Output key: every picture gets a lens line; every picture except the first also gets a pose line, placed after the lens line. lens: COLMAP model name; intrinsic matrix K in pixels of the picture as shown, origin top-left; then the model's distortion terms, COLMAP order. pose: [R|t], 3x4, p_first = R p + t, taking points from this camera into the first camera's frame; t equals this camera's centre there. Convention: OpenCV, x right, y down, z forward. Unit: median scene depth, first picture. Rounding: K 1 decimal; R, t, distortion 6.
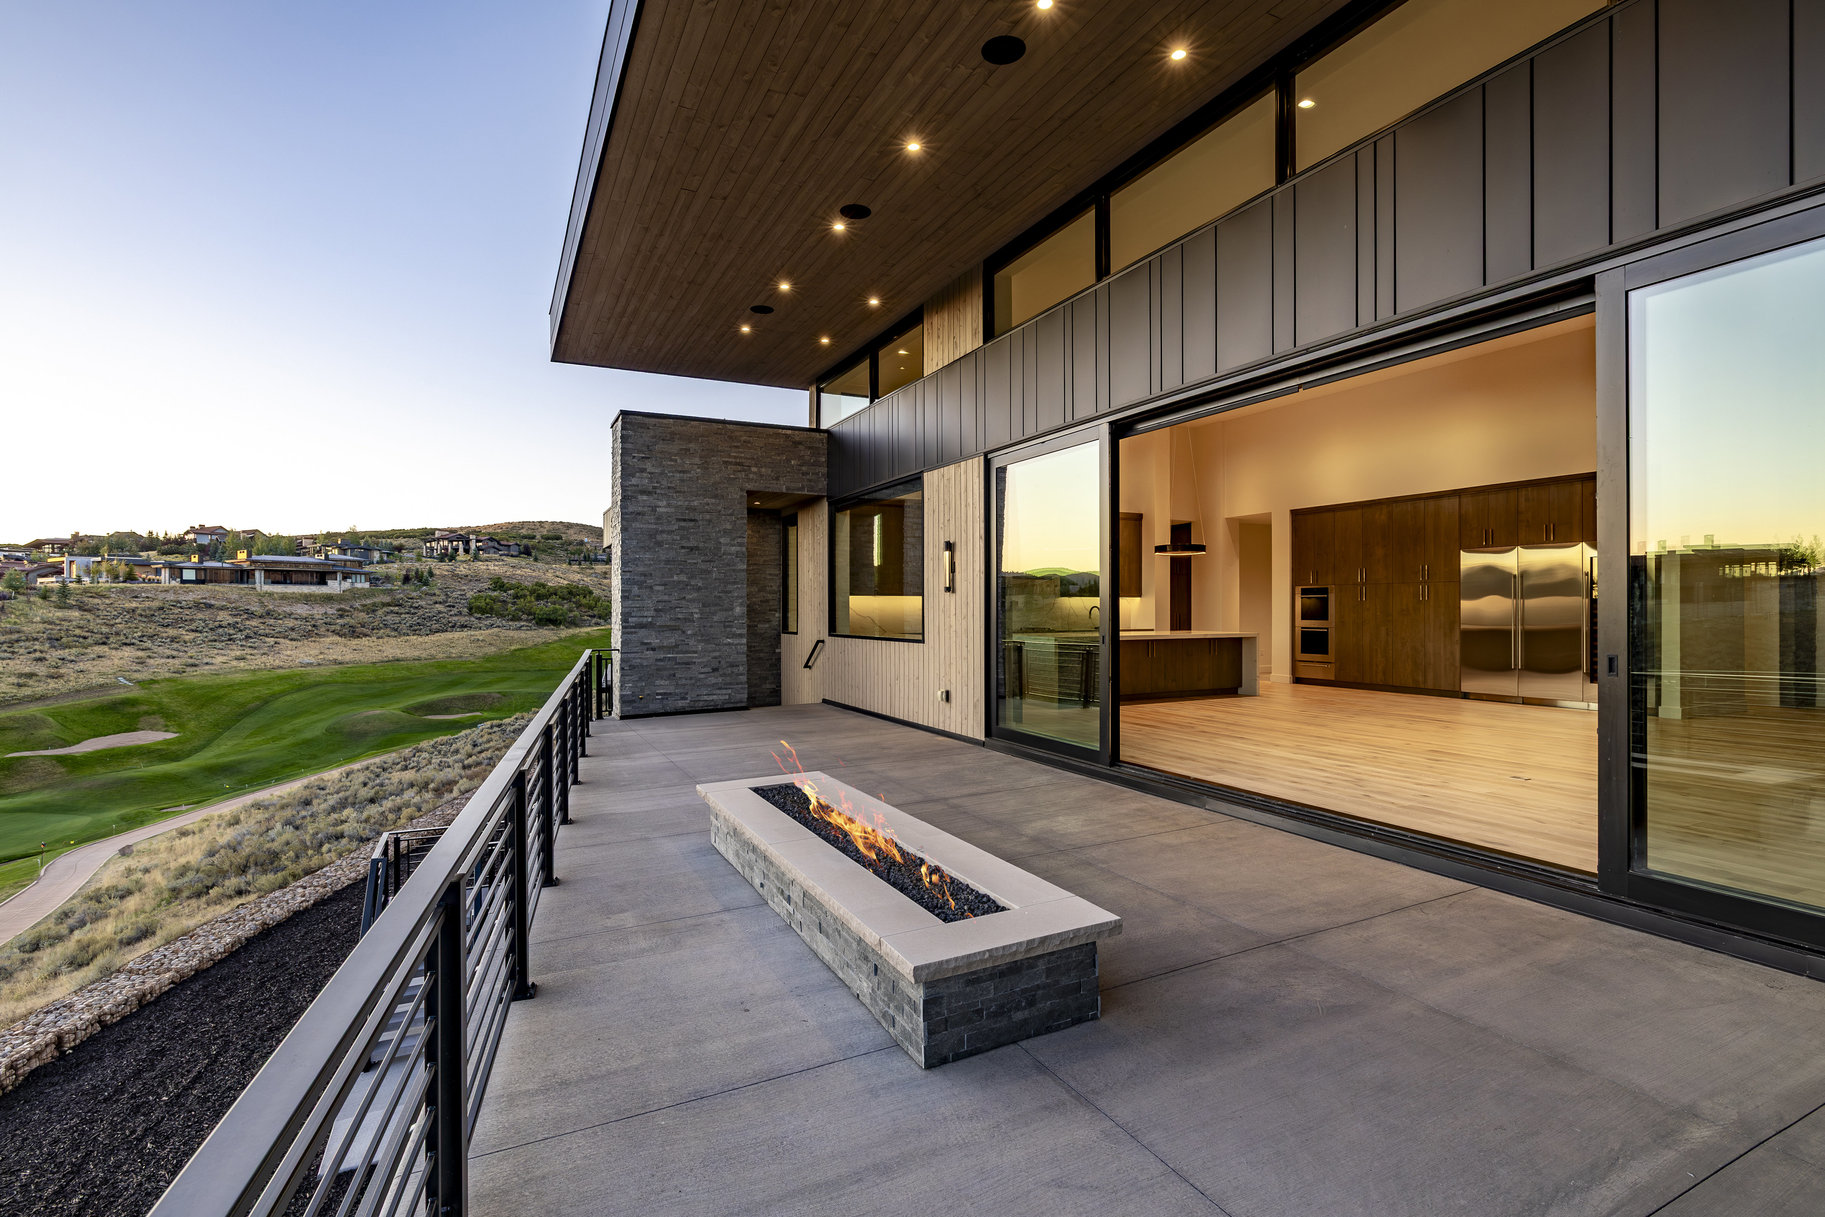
lens RADIAL K [[854.9, 0, 925.3], [0, 854.9, 609.1], [0, 0, 1]] dist [-0.003345, -0.000343]
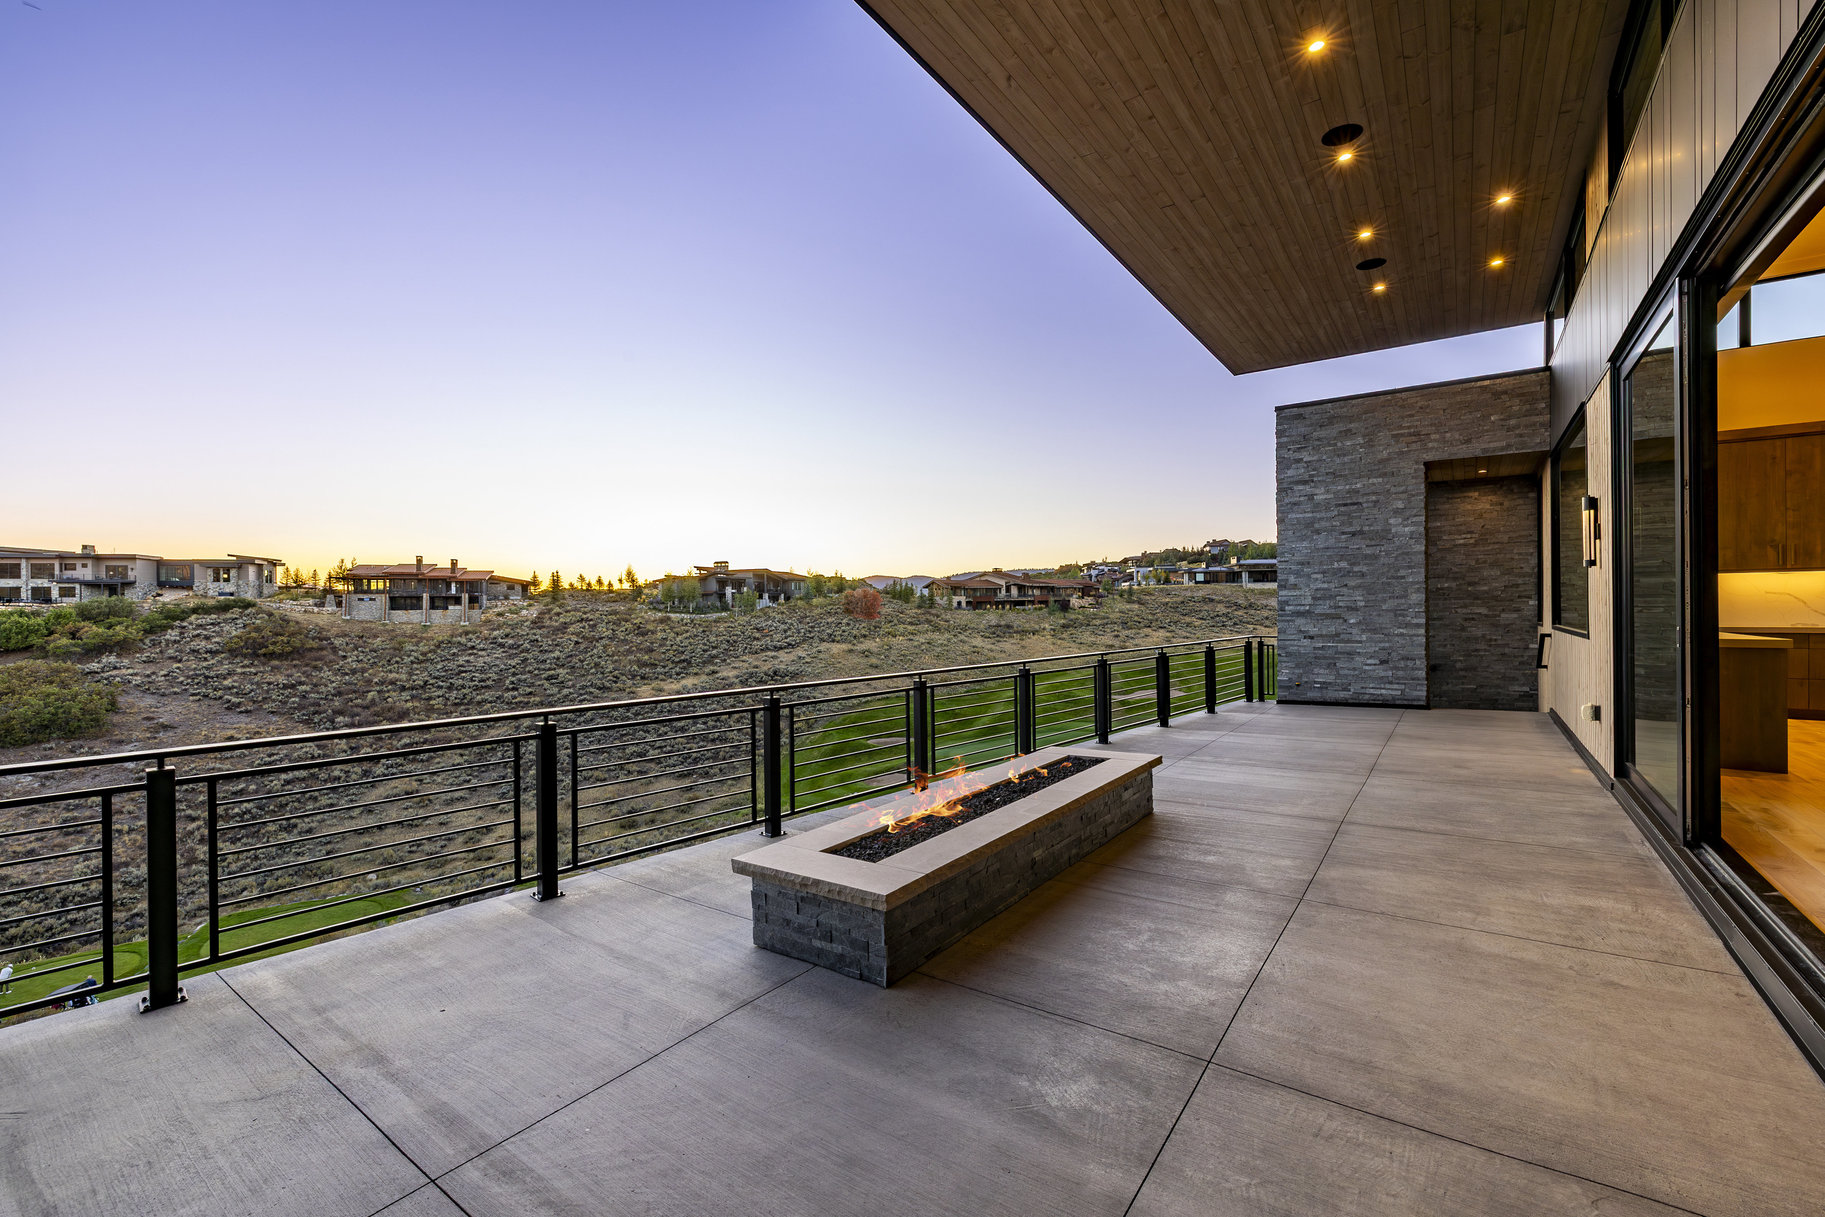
lens RADIAL K [[791.0, 0, 925.7], [0, 791.0, 608.6], [0, 0, 1]] dist [0.006393, -0.000302]
pose [[0.461217, -0.000522, -0.887287, 0.286346], [0.008453, 0.999957, 0.003805, 0.005622], [0.887247, -0.009255, 0.461202, 0.163165]]
